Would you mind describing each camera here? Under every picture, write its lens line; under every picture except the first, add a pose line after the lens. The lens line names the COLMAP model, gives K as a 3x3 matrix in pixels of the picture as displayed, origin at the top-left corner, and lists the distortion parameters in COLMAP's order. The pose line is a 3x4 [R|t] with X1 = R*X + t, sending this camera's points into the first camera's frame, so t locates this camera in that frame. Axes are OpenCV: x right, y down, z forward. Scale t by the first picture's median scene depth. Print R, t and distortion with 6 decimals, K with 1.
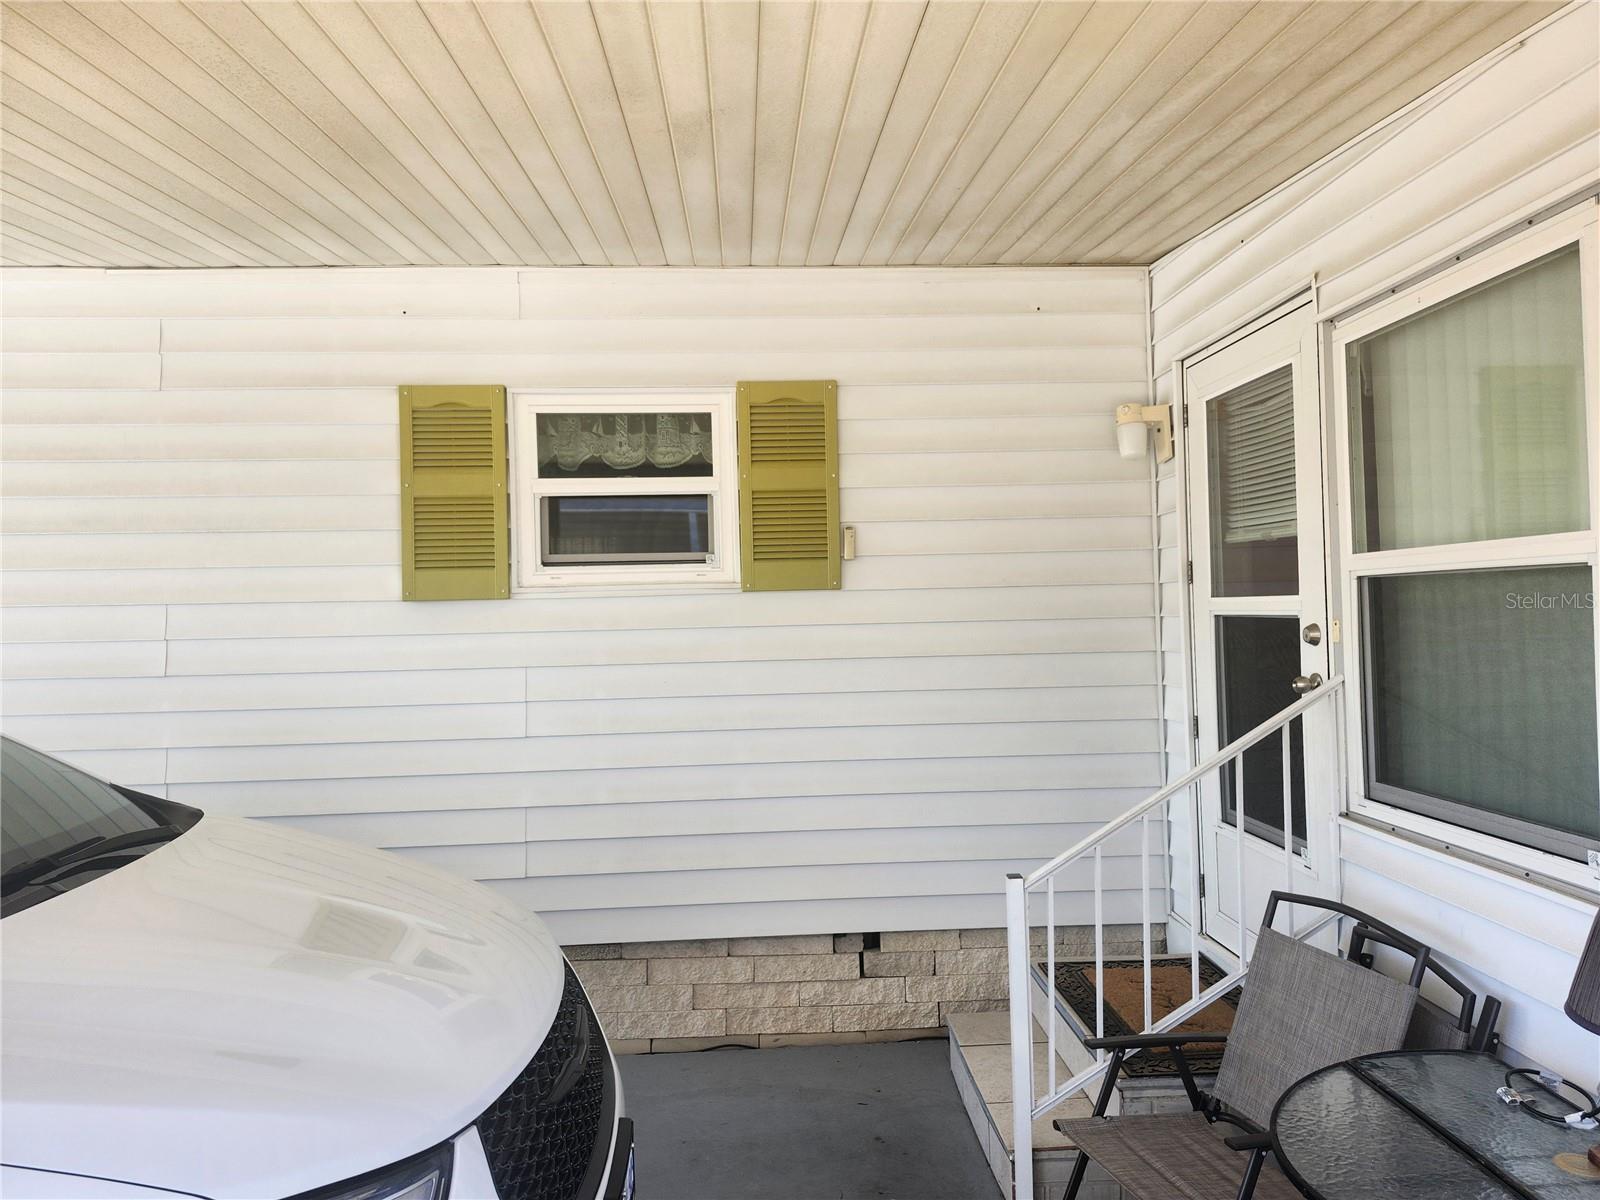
lens RADIAL K [[1106.6, 0, 804.2], [0, 1106.6, 582.7], [0, 0, 1]] dist [0.084702, -0.102758]
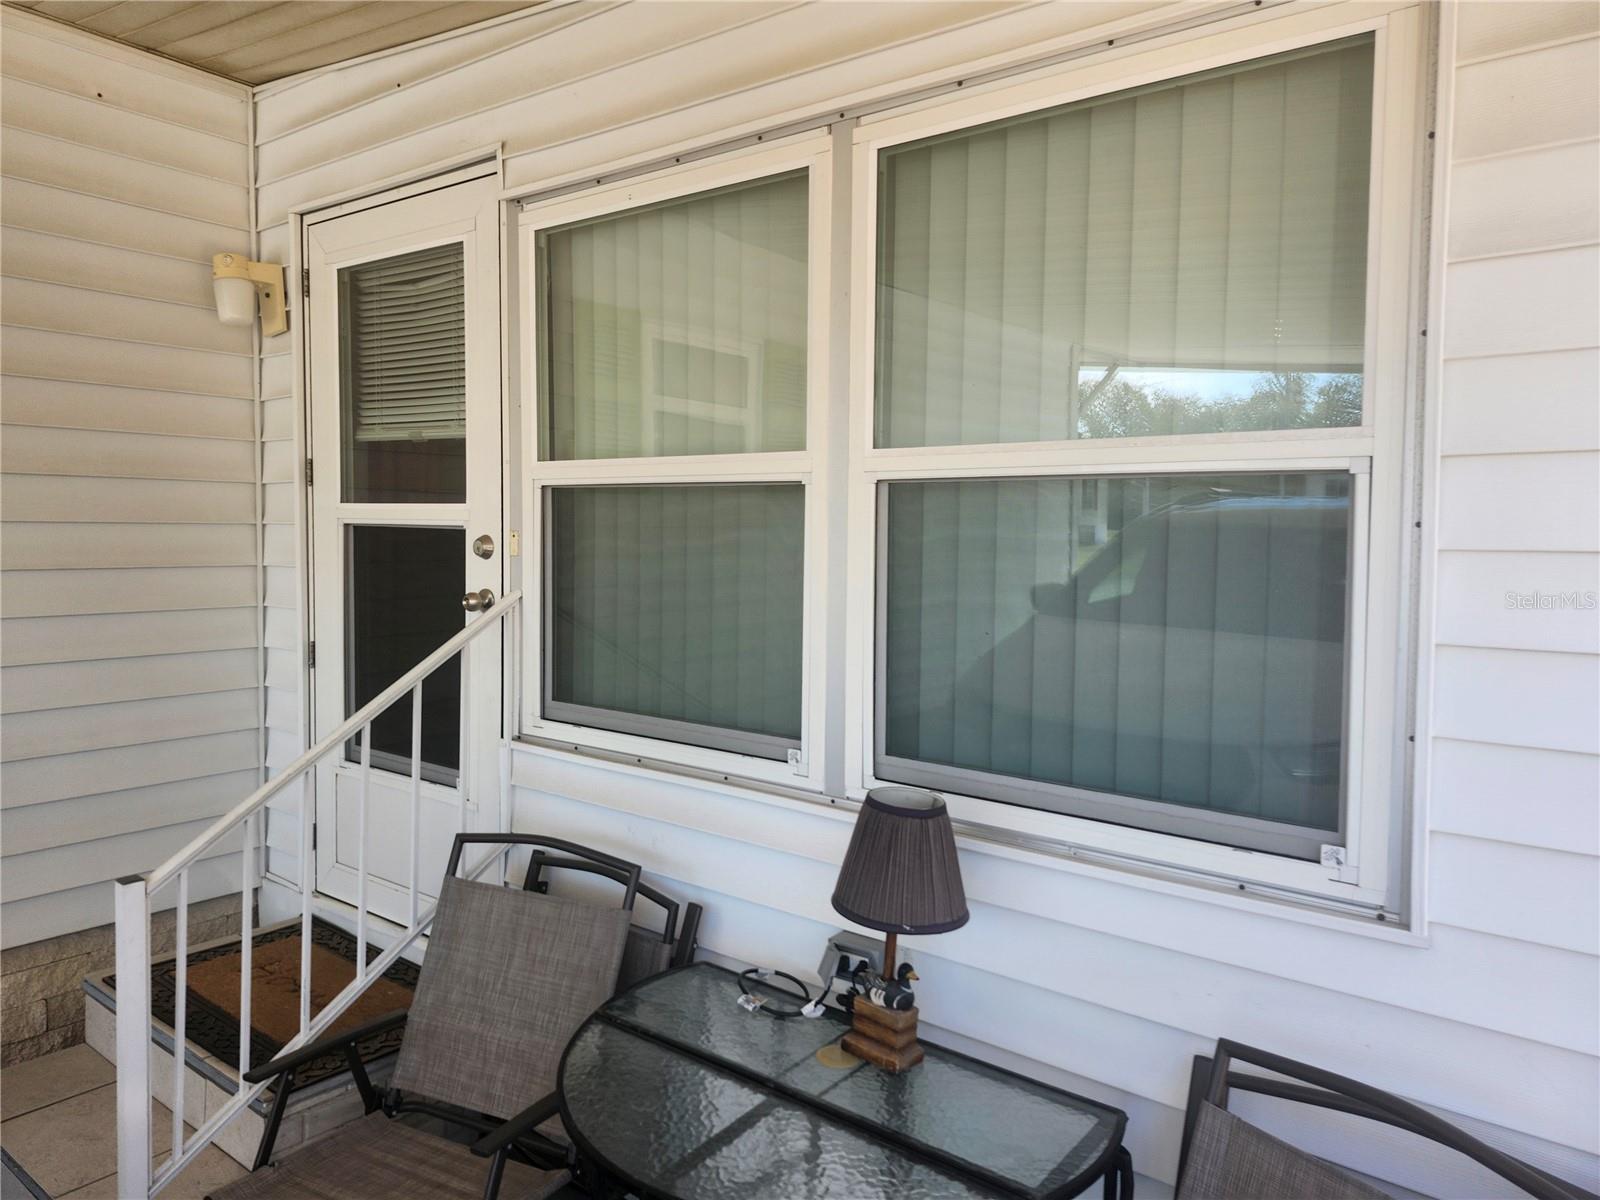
lens RADIAL K [[1106.6, 0, 804.2], [0, 1106.6, 582.7], [0, 0, 1]] dist [0.084702, -0.102758]
pose [[0.658363, -0.005414, 0.752681, -0.060708], [-0.049100, 0.997535, 0.050122, 0.017417], [-0.751098, -0.069955, 0.656474, 0.211816]]
